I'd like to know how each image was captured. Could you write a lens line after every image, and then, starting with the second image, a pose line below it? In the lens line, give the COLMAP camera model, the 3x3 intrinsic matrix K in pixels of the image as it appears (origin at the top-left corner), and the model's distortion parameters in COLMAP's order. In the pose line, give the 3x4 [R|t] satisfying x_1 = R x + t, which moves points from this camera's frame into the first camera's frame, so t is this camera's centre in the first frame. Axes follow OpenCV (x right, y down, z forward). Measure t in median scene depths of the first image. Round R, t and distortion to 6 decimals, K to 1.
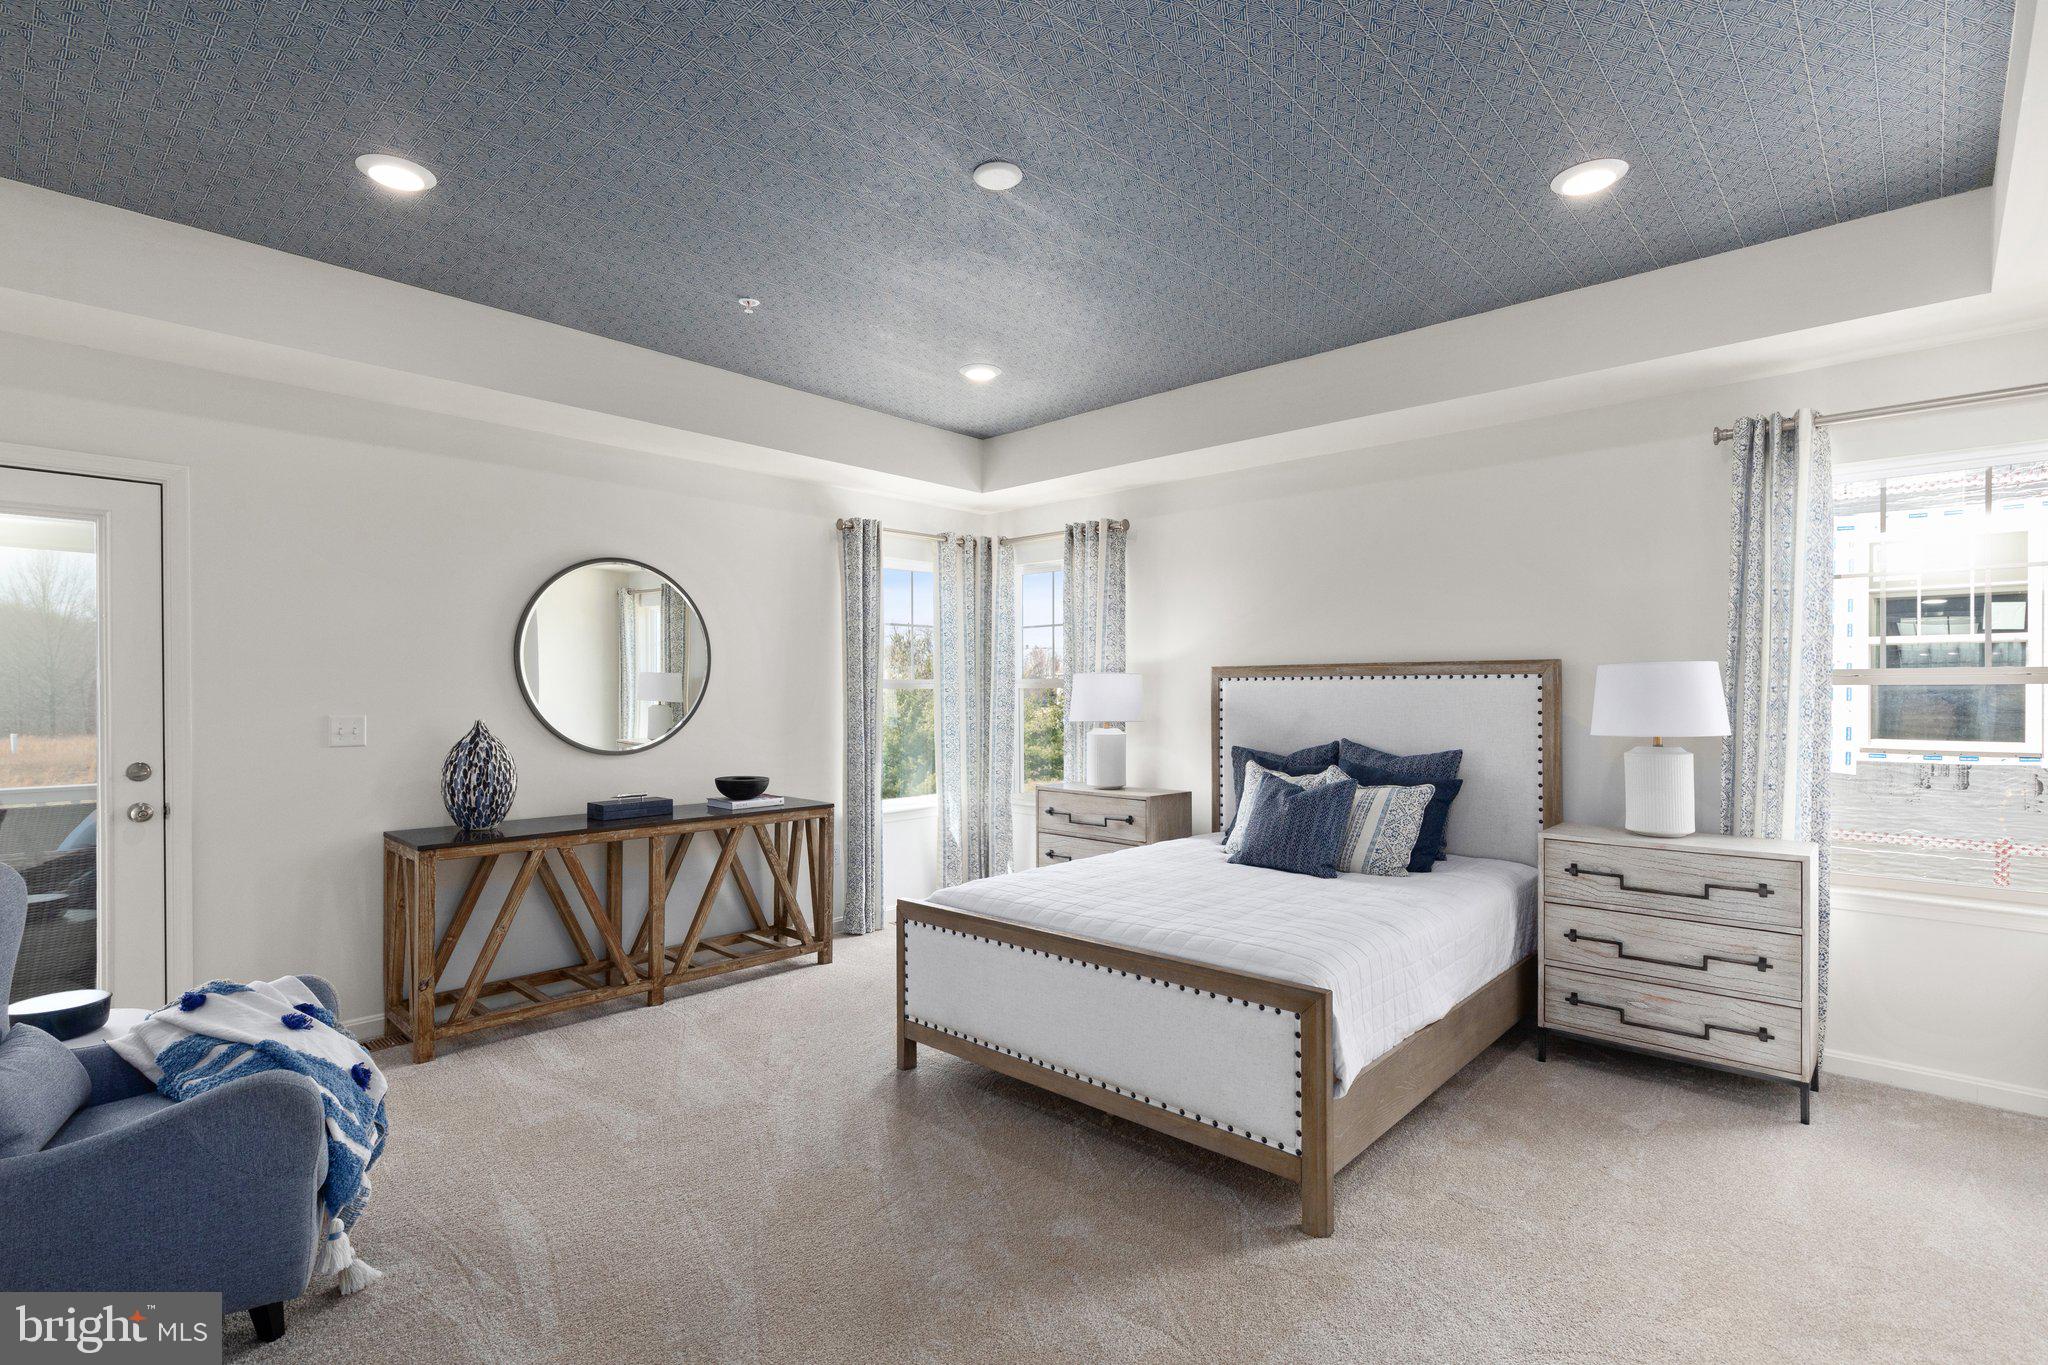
lens RADIAL K [[960.6, 0, 1027.1], [0, 960.6, 696.0], [0, 0, 1]] dist [-0.000244, -0.000048]
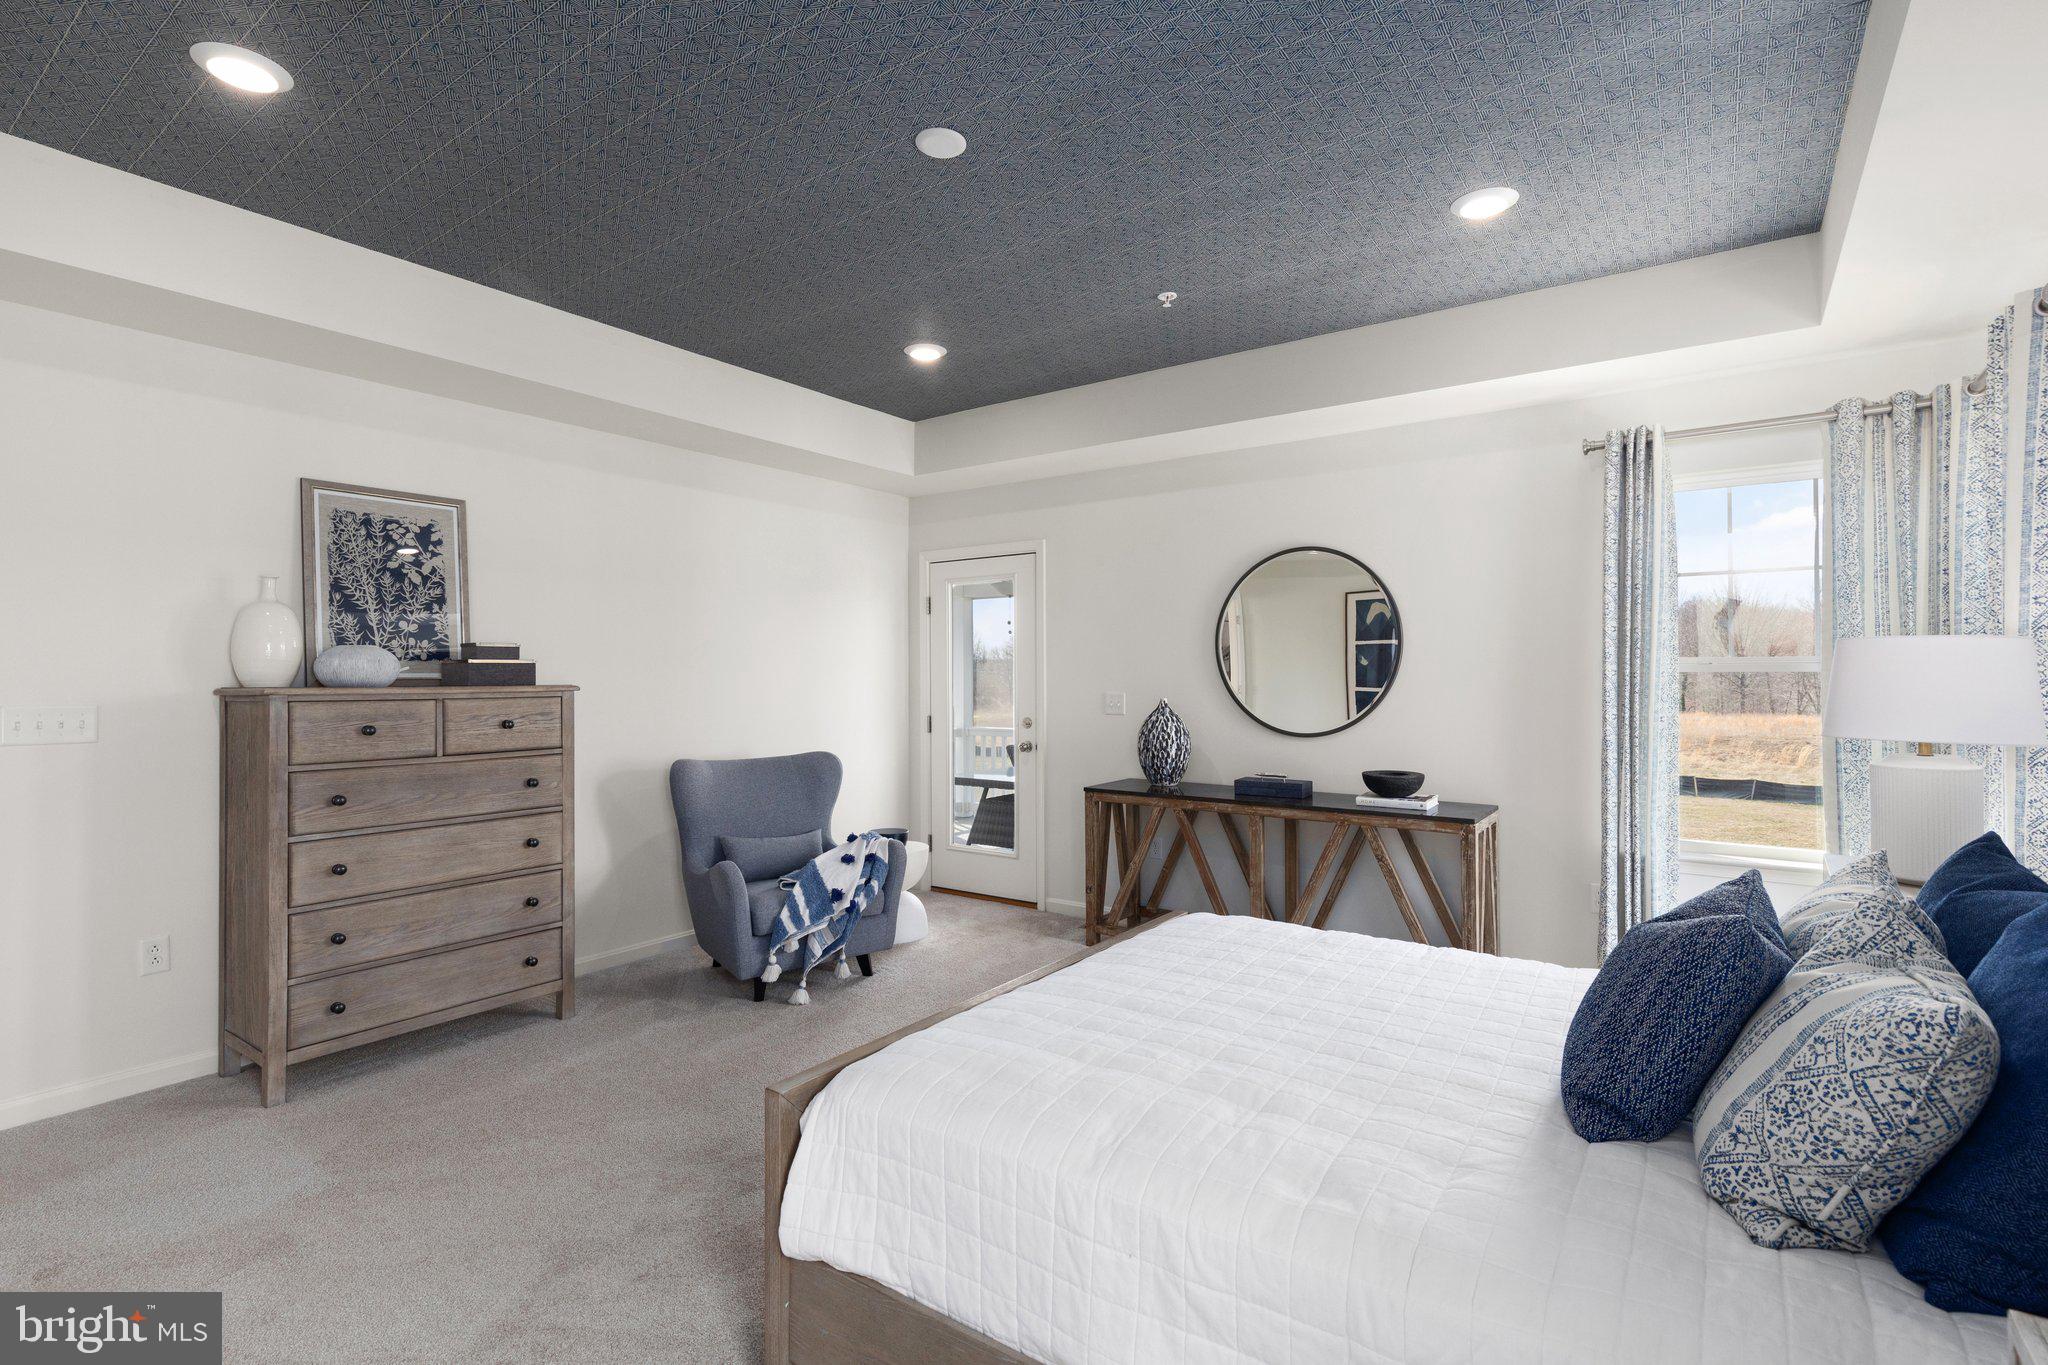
lens RADIAL K [[960.6, 0, 1027.1], [0, 960.6, 696.0], [0, 0, 1]] dist [-0.000244, -0.000048]
pose [[0.111582, 0.024780, -0.993446, 0.647281], [-0.000577, 0.999690, 0.024871, -0.010599], [0.993755, -0.002202, 0.111561, 0.650295]]
